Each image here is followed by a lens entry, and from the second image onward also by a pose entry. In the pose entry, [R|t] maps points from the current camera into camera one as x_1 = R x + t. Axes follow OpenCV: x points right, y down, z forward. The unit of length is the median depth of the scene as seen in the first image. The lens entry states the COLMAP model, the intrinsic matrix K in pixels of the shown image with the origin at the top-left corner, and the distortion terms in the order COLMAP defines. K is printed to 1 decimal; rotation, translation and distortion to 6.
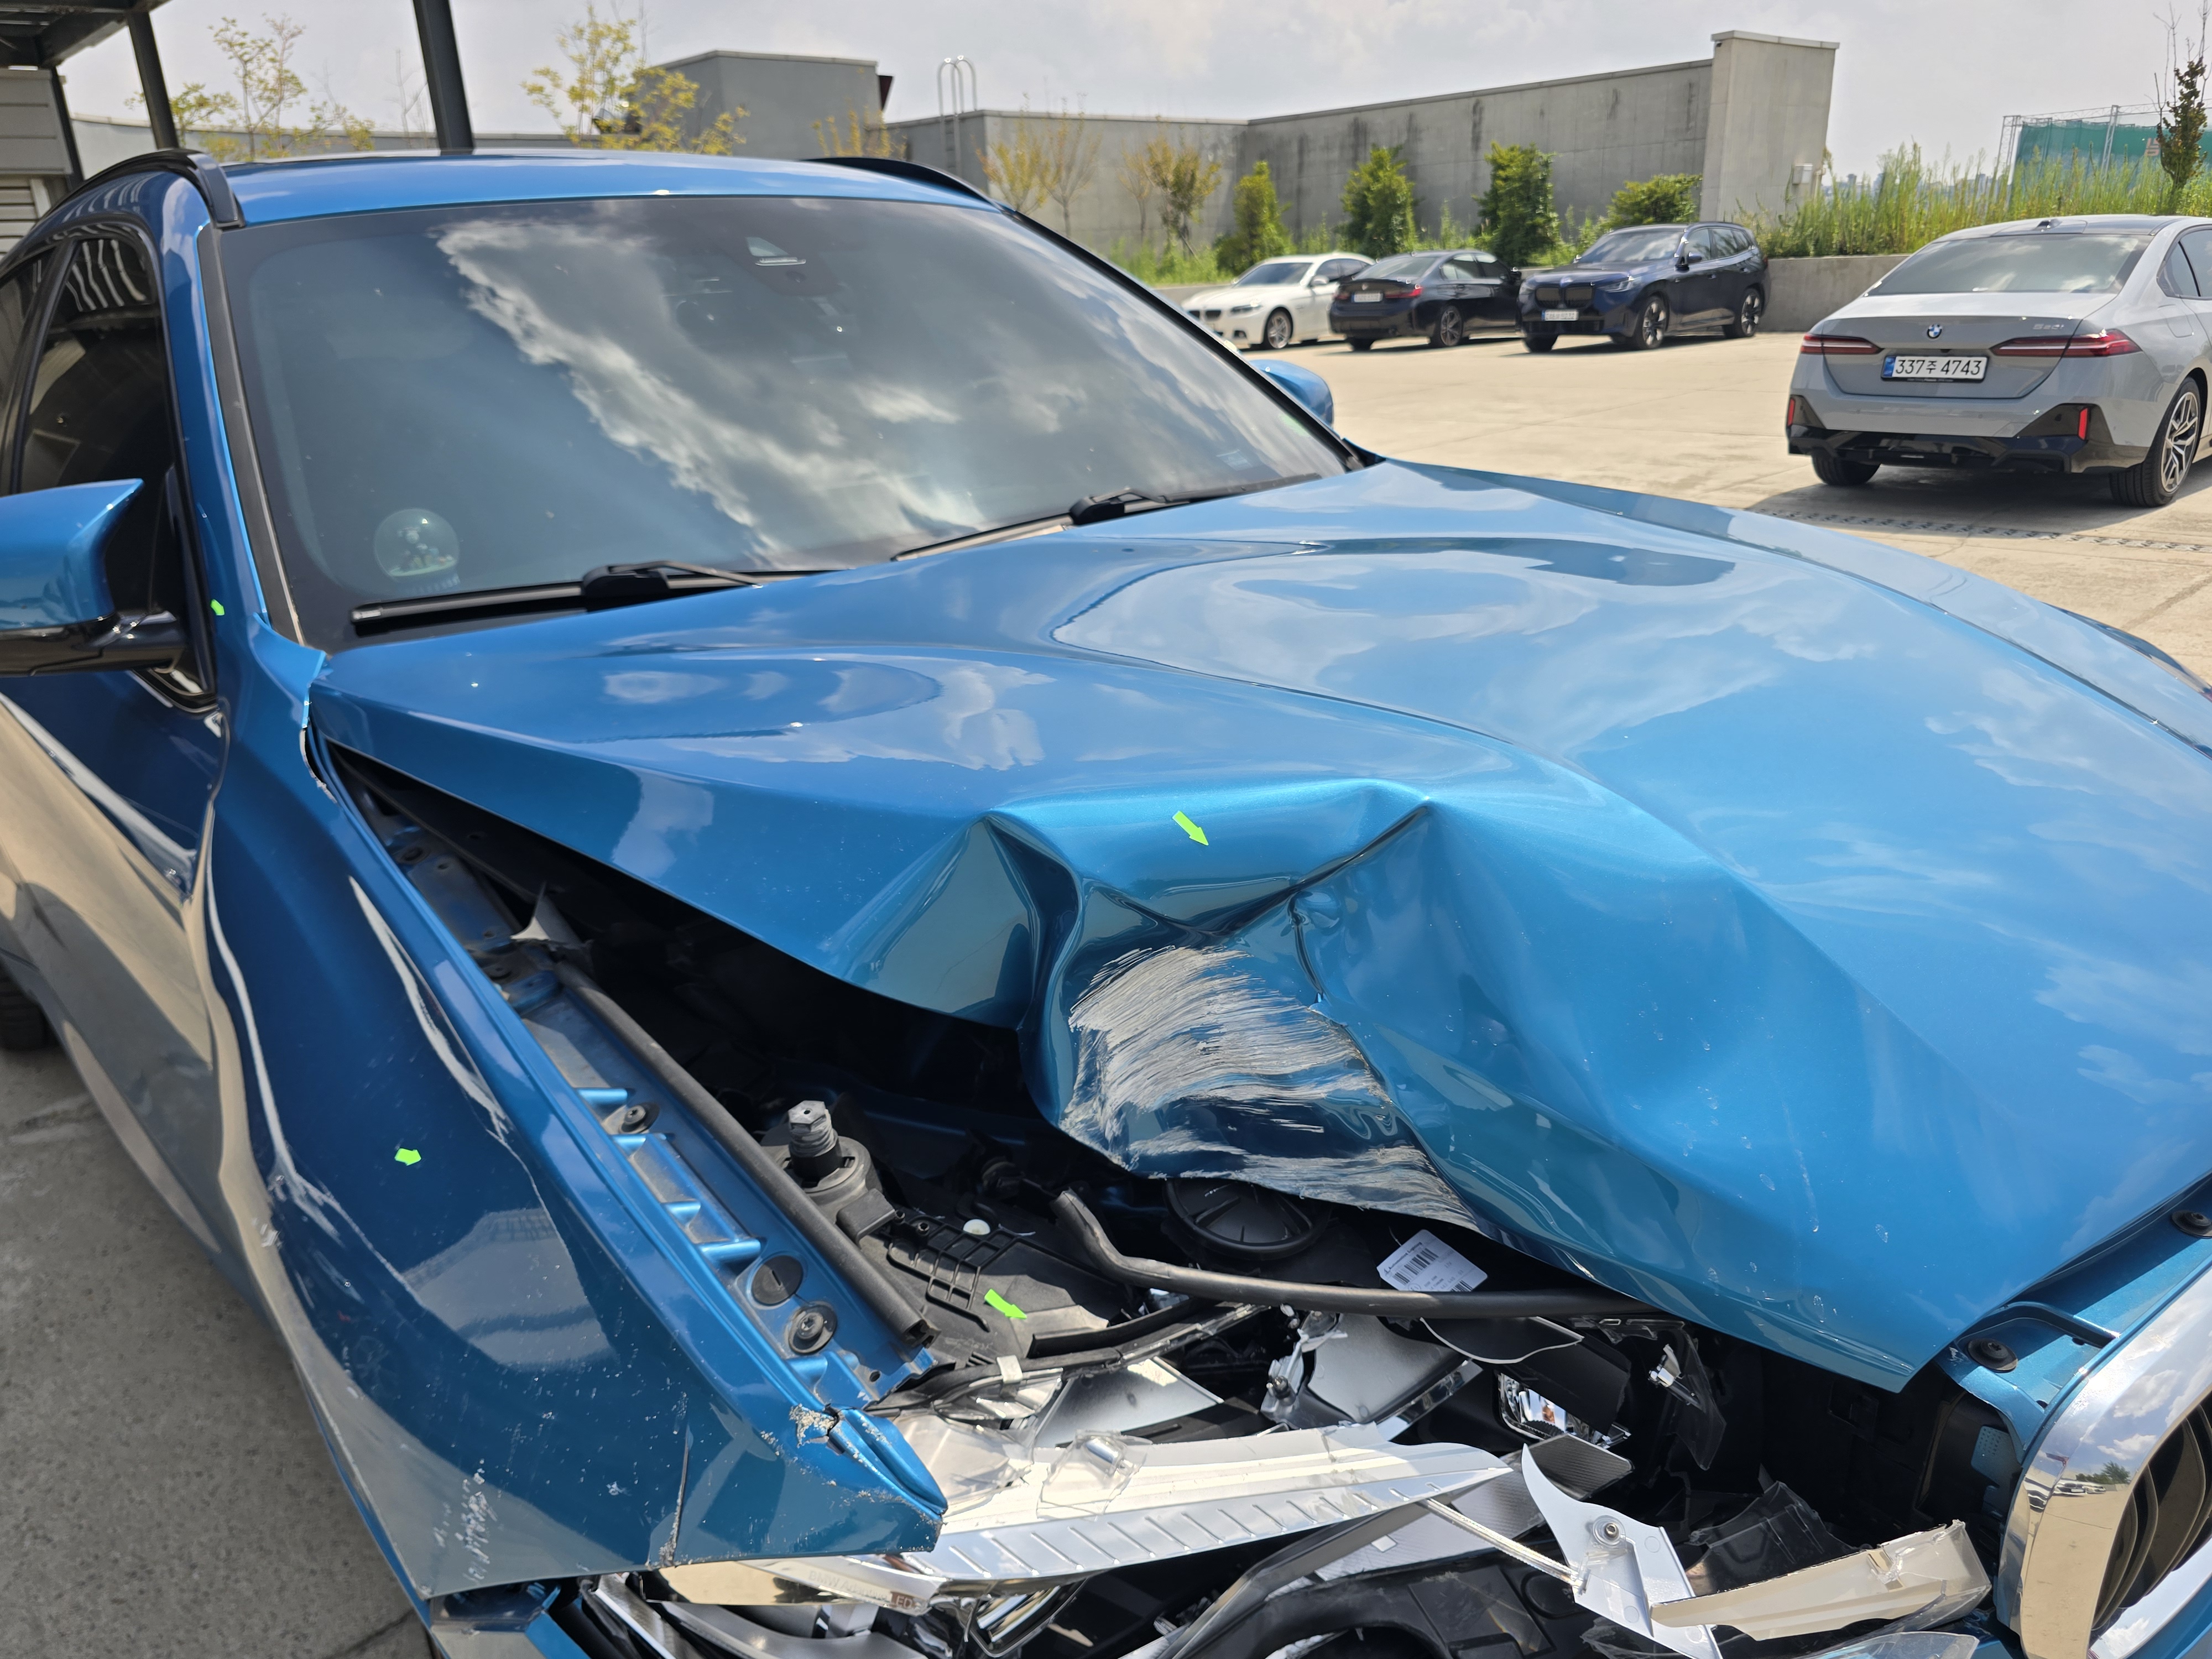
lens RADIAL K [[1469.6, 0, 1107.9], [0, 1469.6, 793.3], [0, 0, 1]] dist [0.049311, -0.052365]
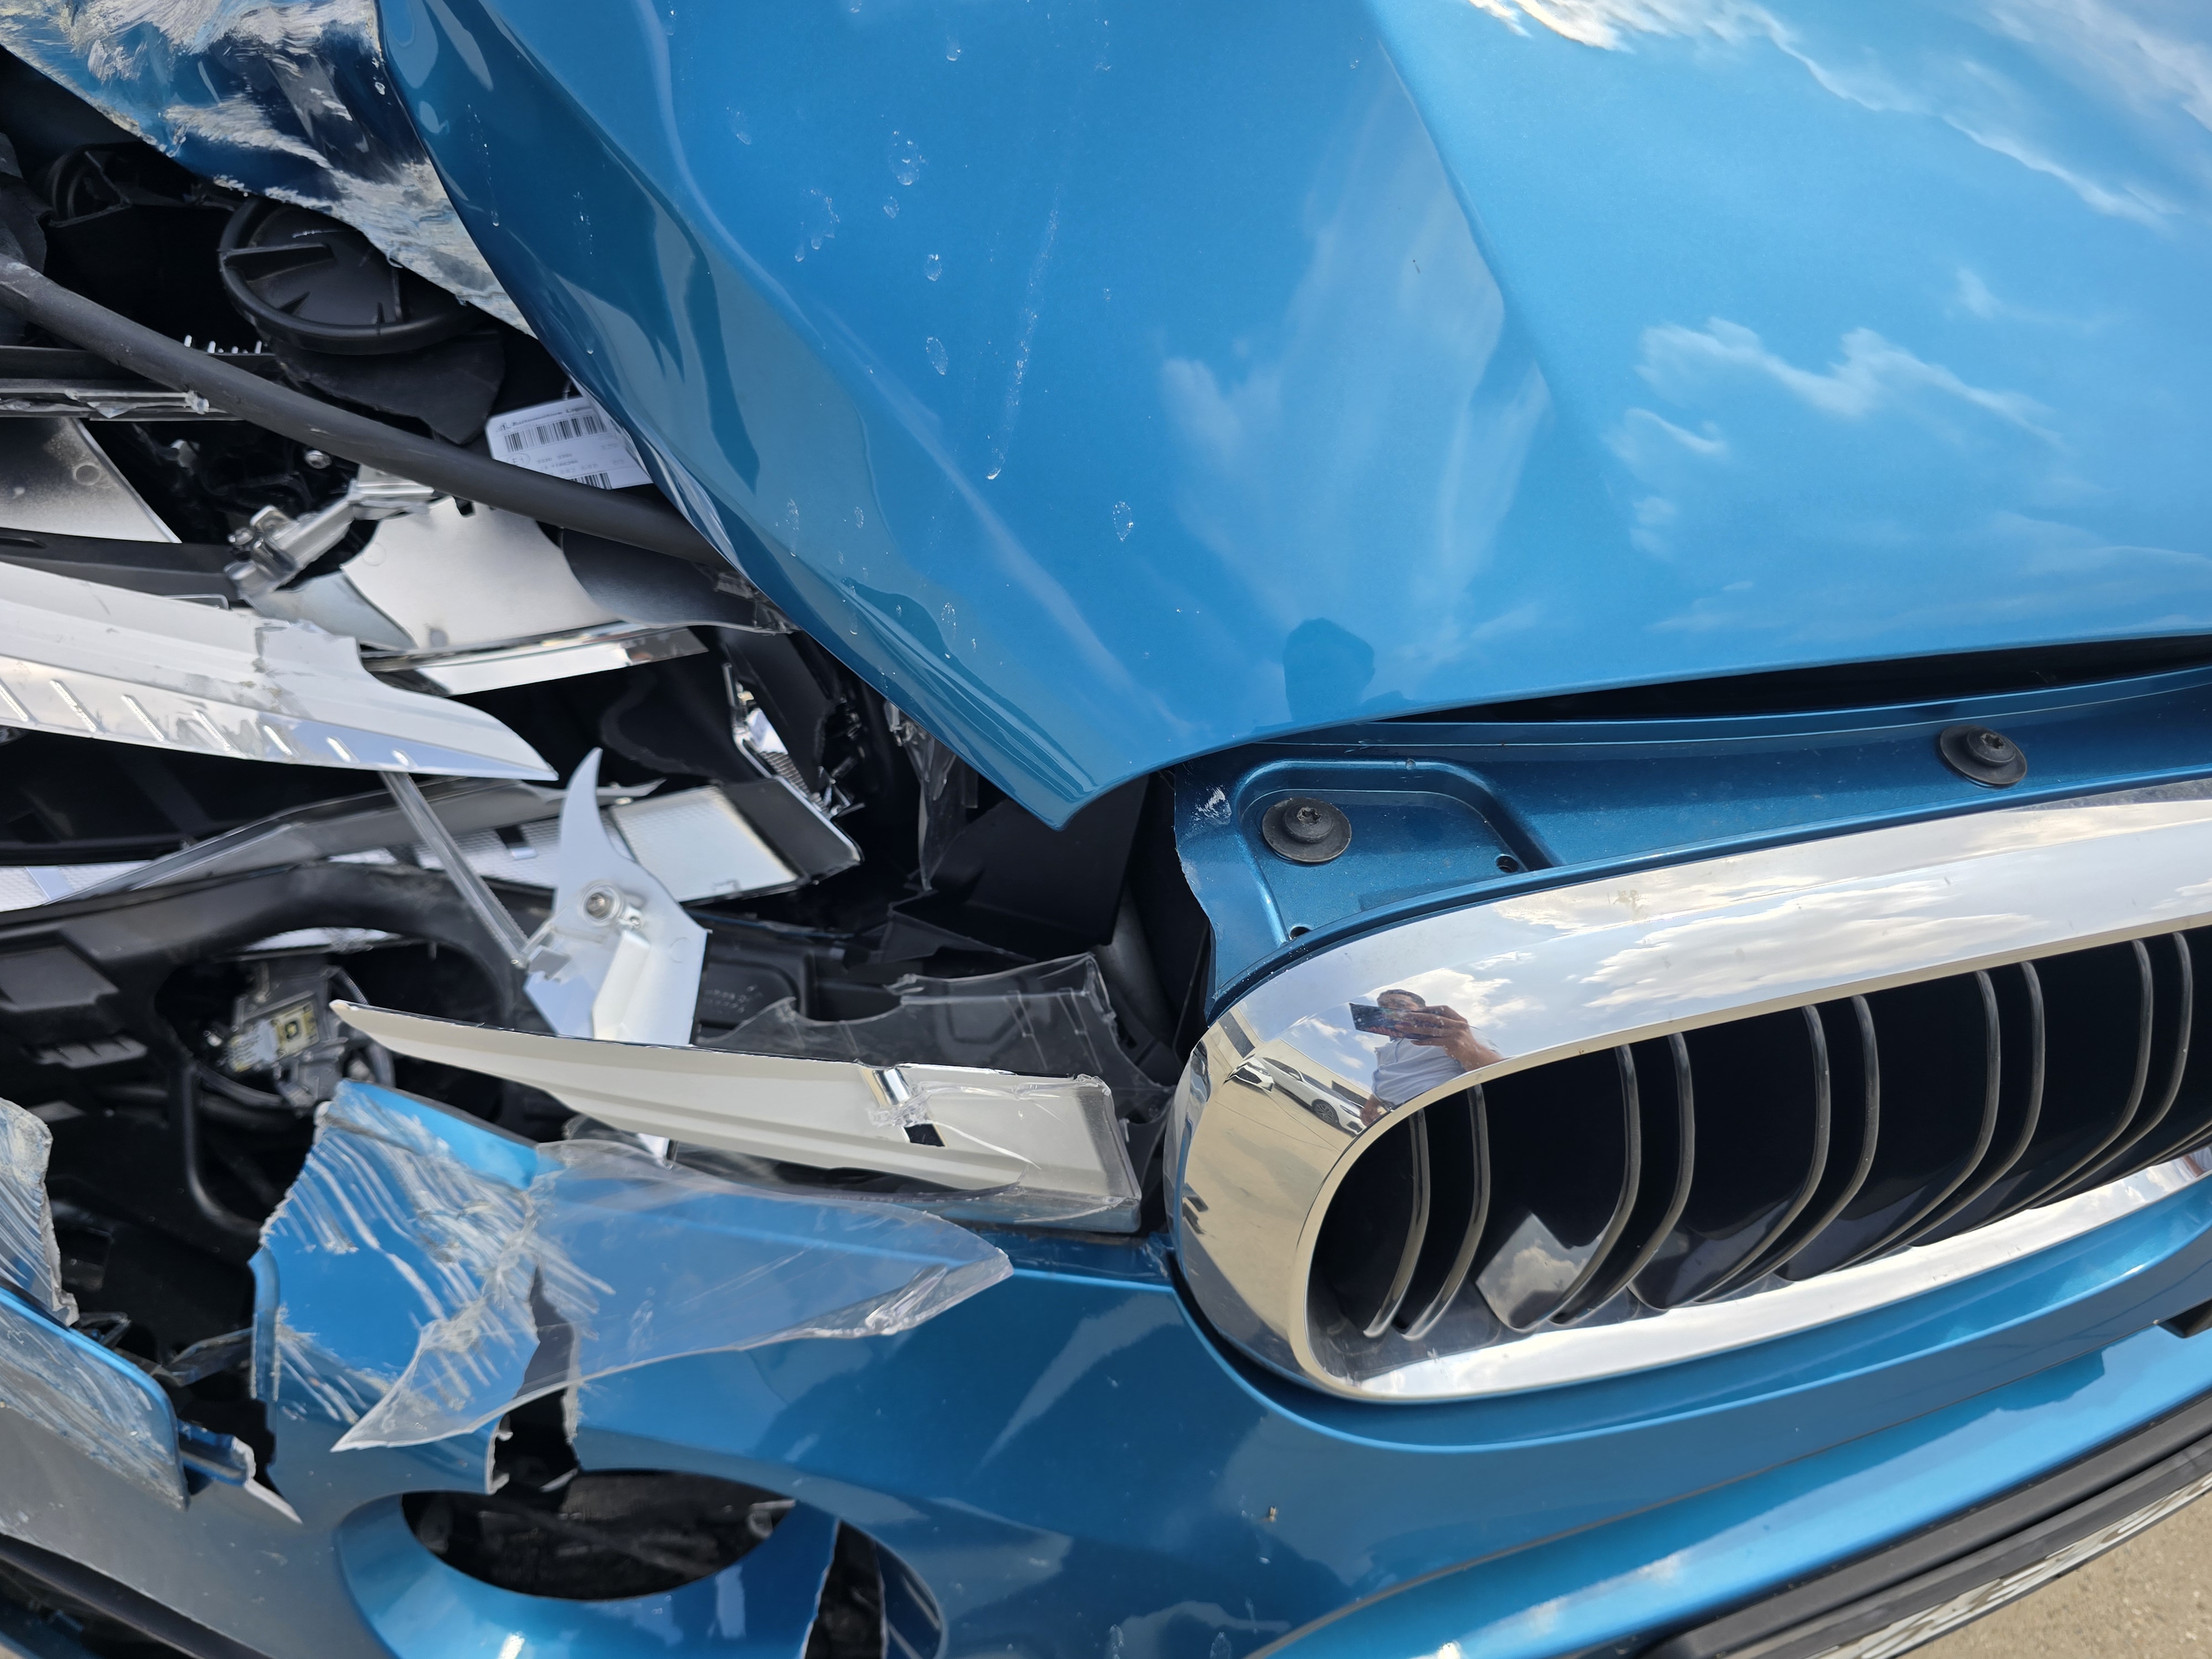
lens RADIAL K [[1545.1, 0, 1105.8], [0, 1545.1, 757.1], [0, 0, 1]] dist [0.072546, -0.061429]
pose [[0.938088, 0.296042, -0.179860, 0.560731], [-0.212702, 0.902106, 0.375449, 0.163292], [0.273401, -0.313948, 0.909224, 0.477892]]
